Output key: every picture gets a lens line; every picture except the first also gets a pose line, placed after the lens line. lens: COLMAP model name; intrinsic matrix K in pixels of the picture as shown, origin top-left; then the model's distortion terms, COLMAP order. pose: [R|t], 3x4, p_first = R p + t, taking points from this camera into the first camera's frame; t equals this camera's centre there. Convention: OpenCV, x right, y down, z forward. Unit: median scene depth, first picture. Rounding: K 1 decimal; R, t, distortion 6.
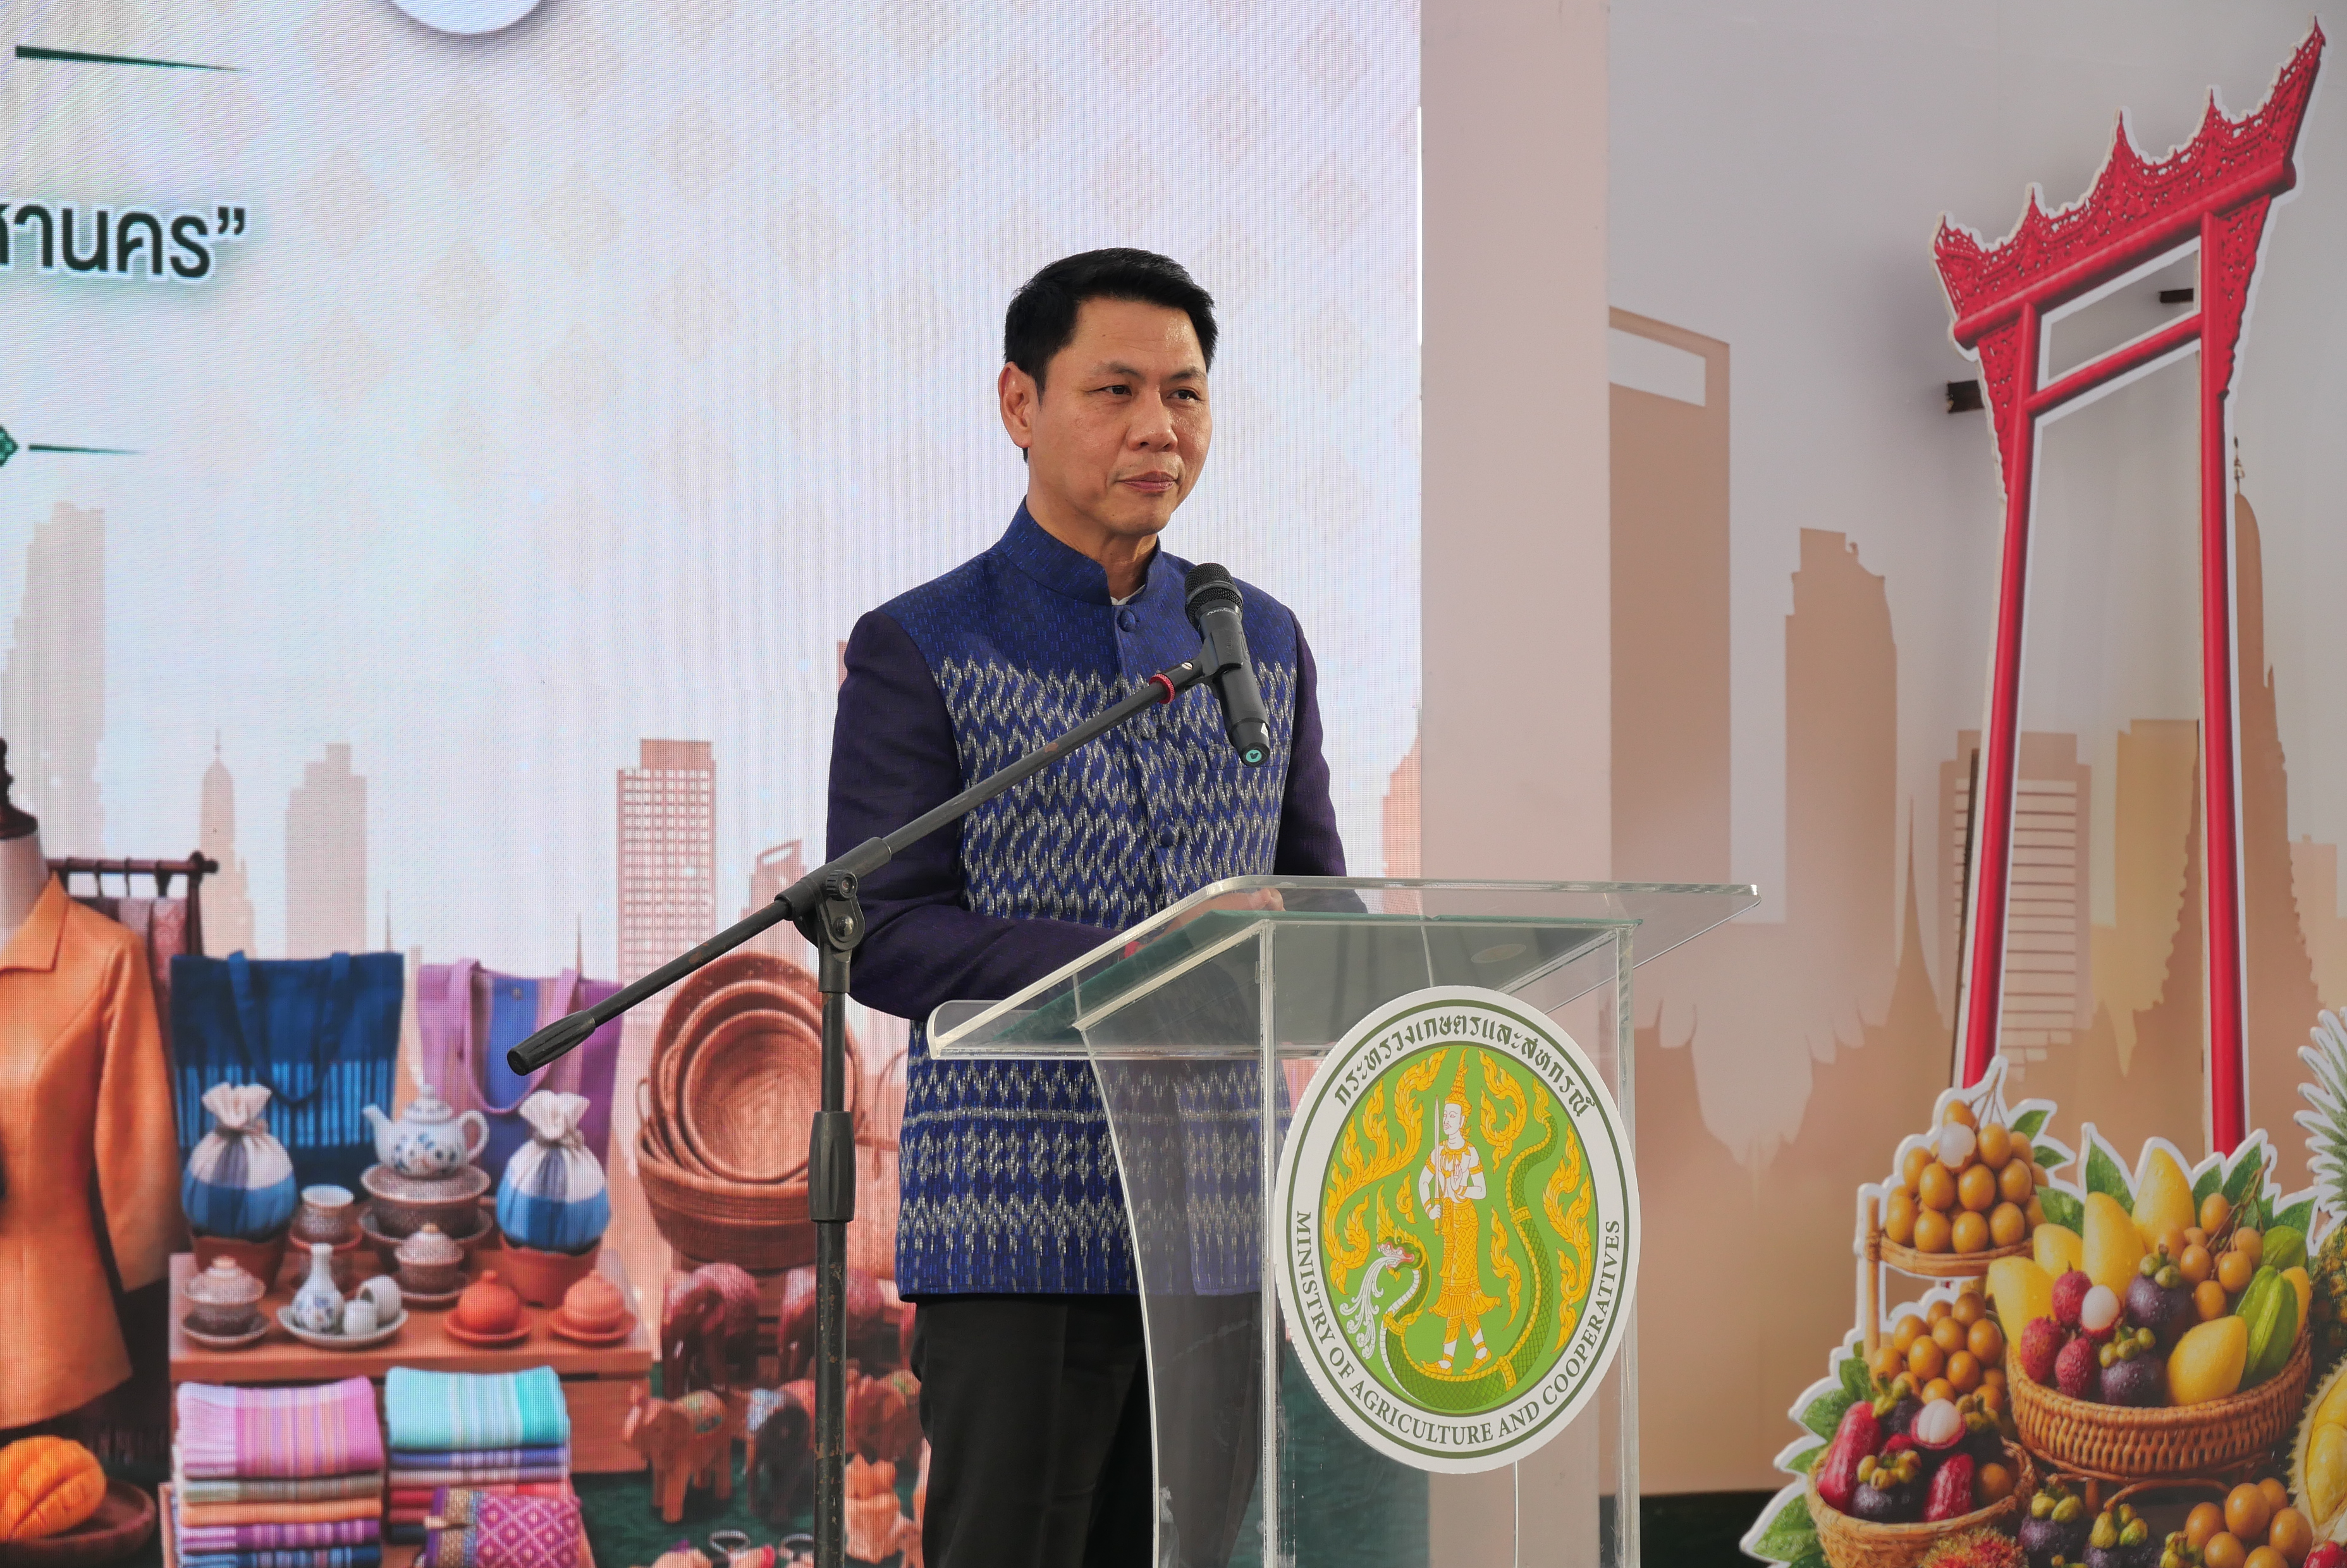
lens RADIAL K [[7900.5, 0, 1173.2], [0, 7900.5, 844.5], [0, 0, 1]] dist [-0.055543, 0.797369]
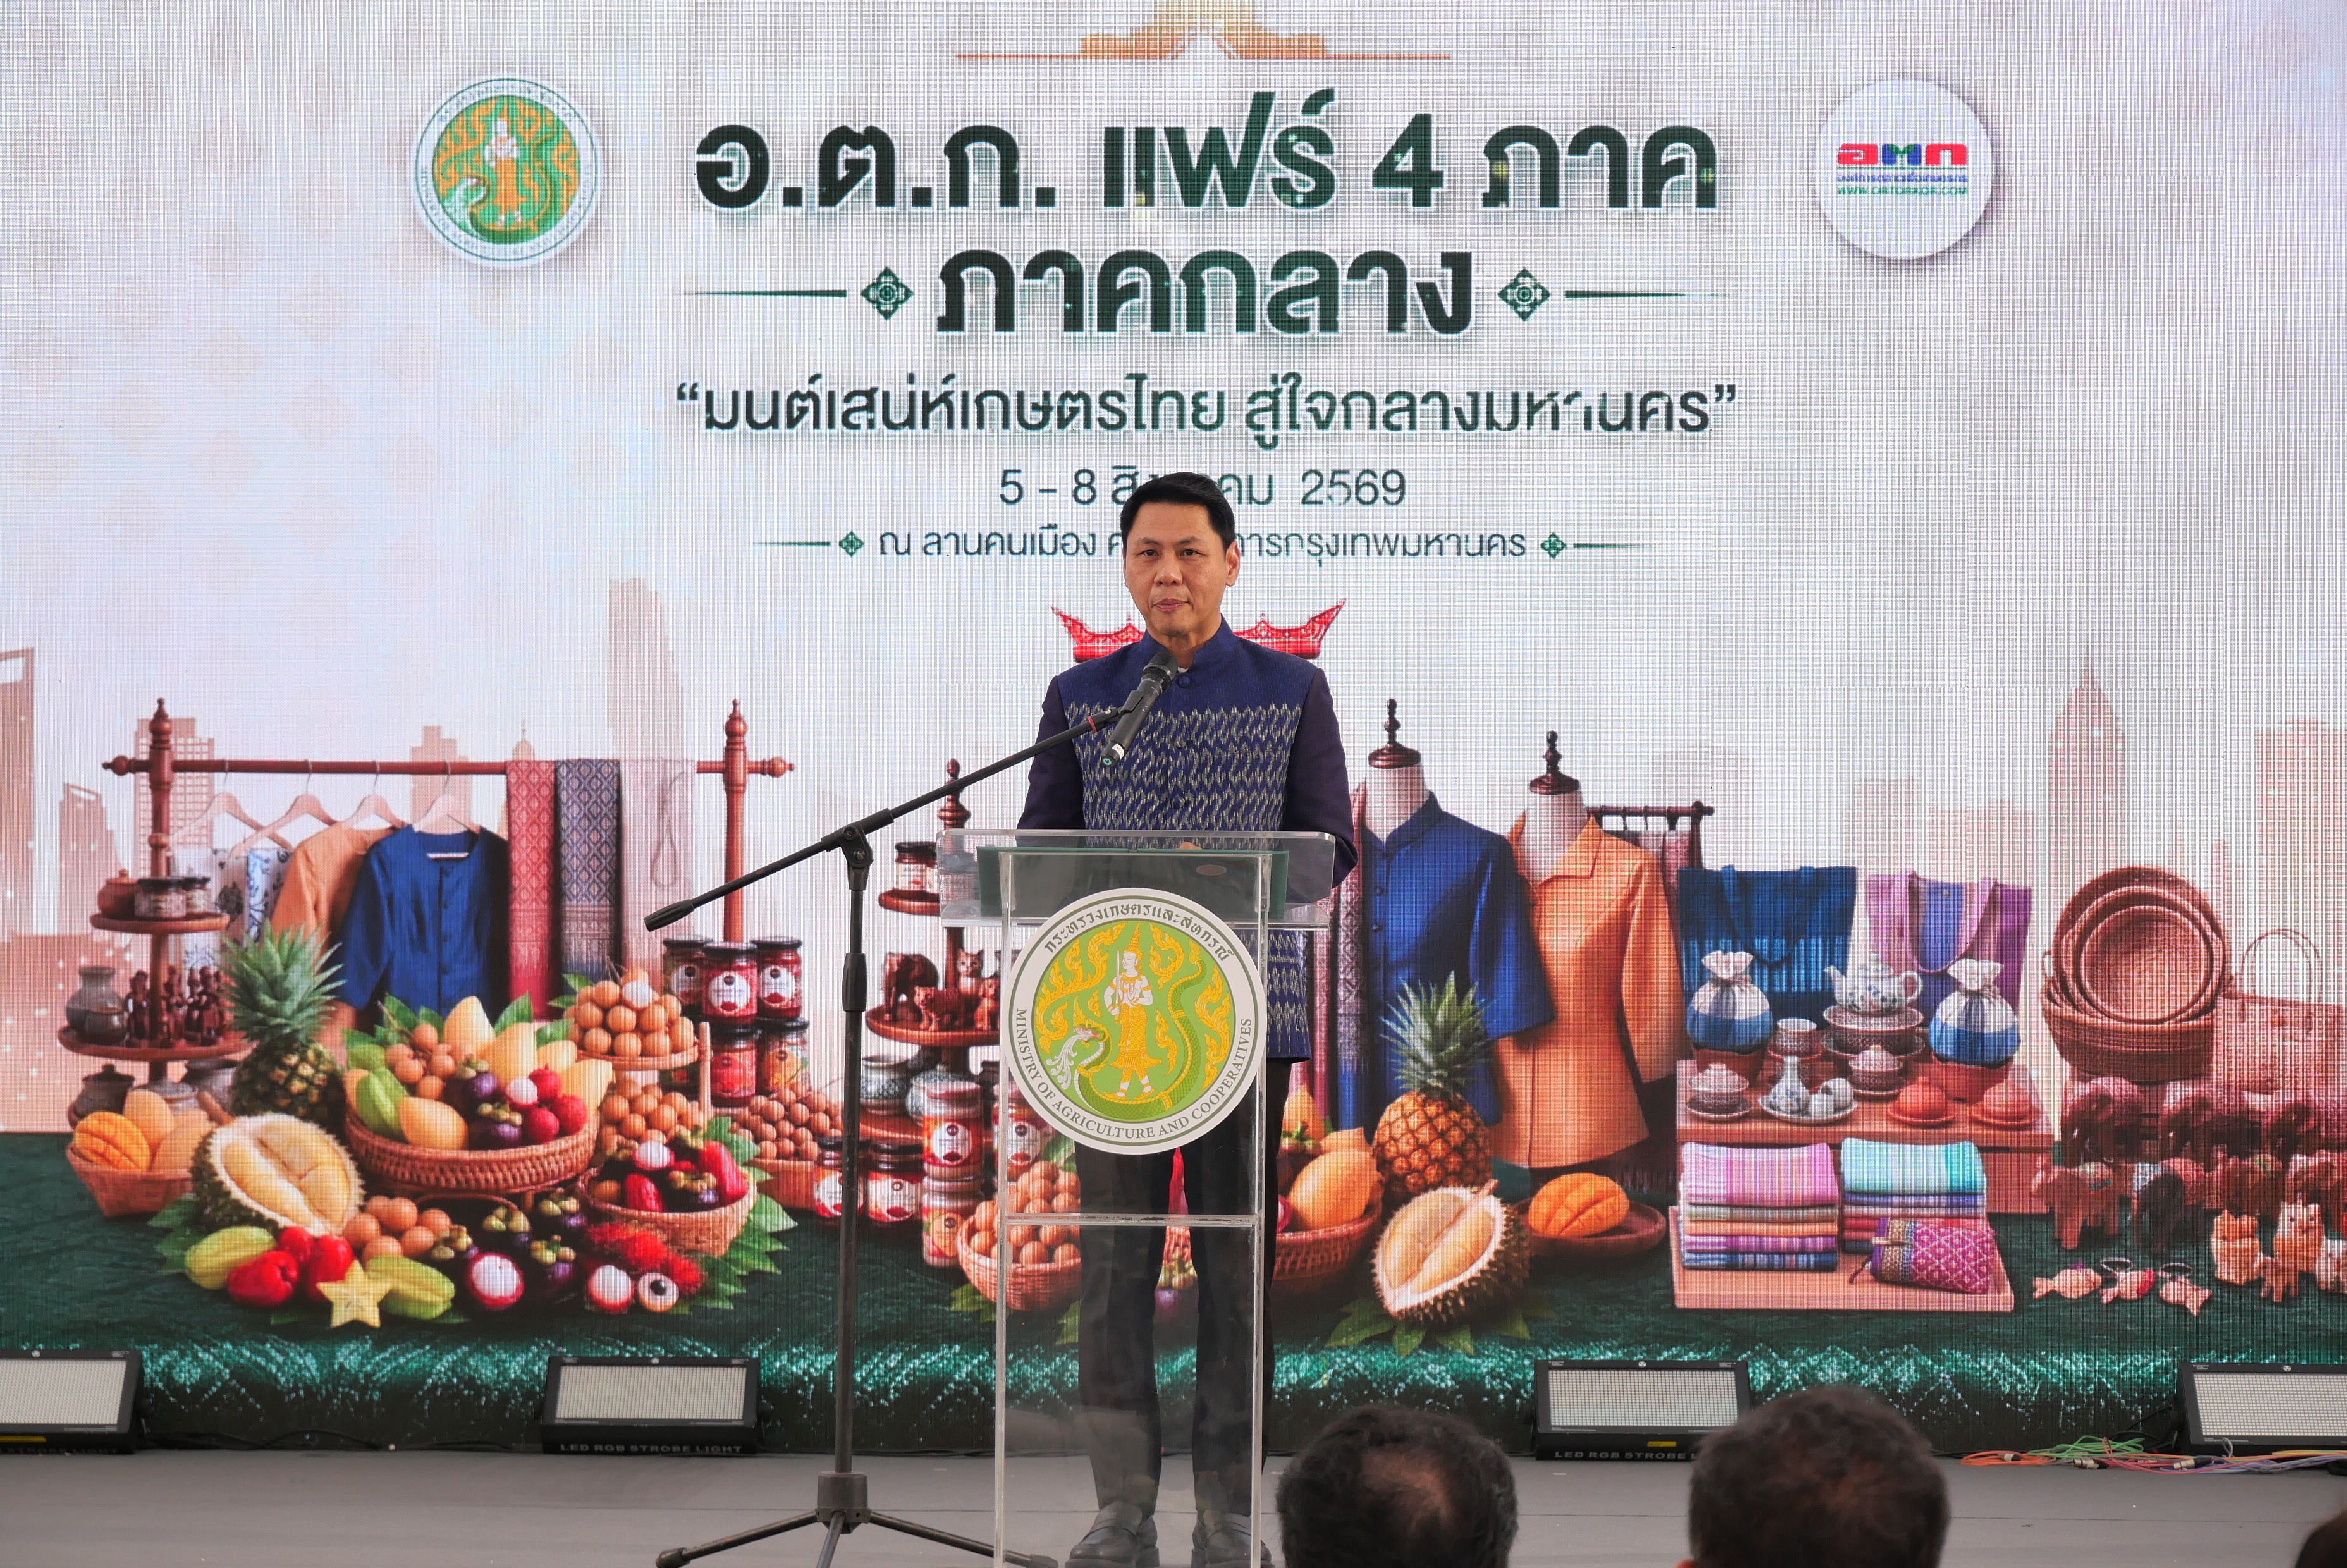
lens RADIAL K [[7900.5, 0, 1173.2], [0, 7900.5, 844.5], [0, 0, 1]] dist [-0.055543, 0.797369]
pose [[0.770585, -0.000676, -0.637337, 0.783757], [0.008621, 0.999919, 0.009363, -0.006006], [0.637279, -0.012709, 0.770528, -0.262094]]
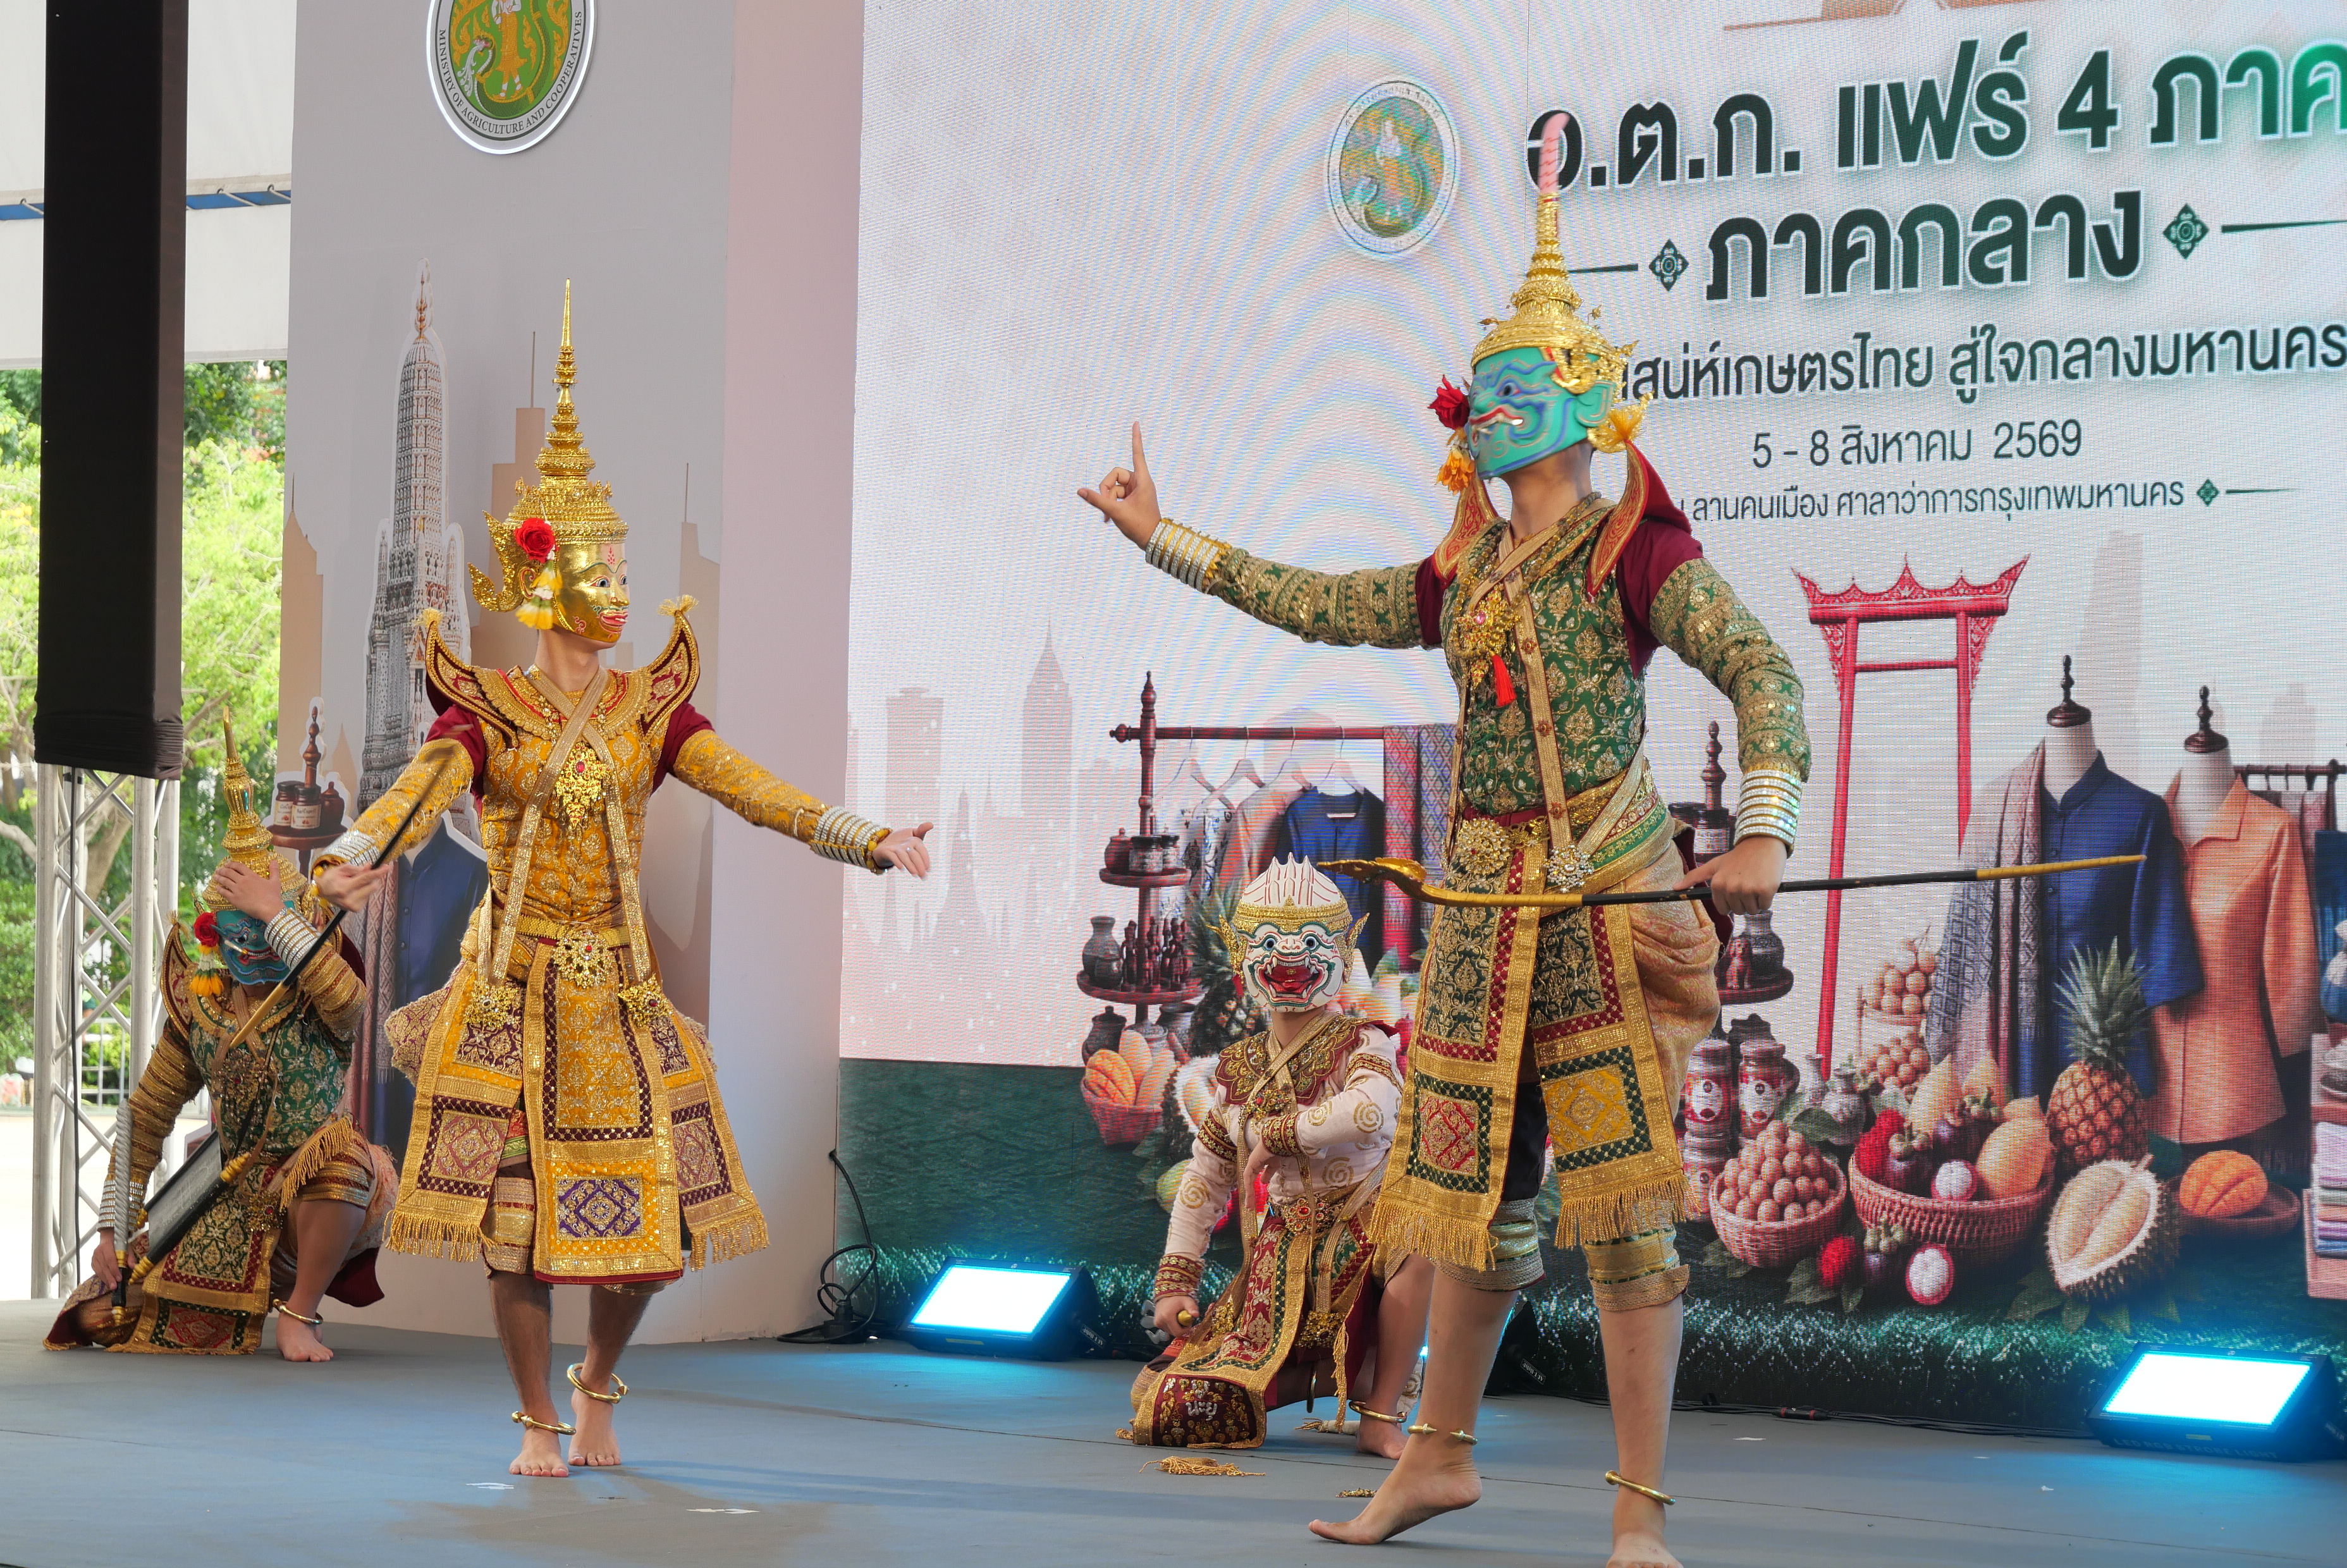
lens RADIAL K [[6847.1, 0, 1173.5], [0, 6847.1, 784.0], [0, 0, 1]] dist [-0.020681, 0.886812]
pose [[0.150930, -0.010181, -0.988492, 1.092717], [0.005533, 0.999940, -0.009455, 0.016207], [0.988529, -0.004042, 0.150977, 0.593554]]
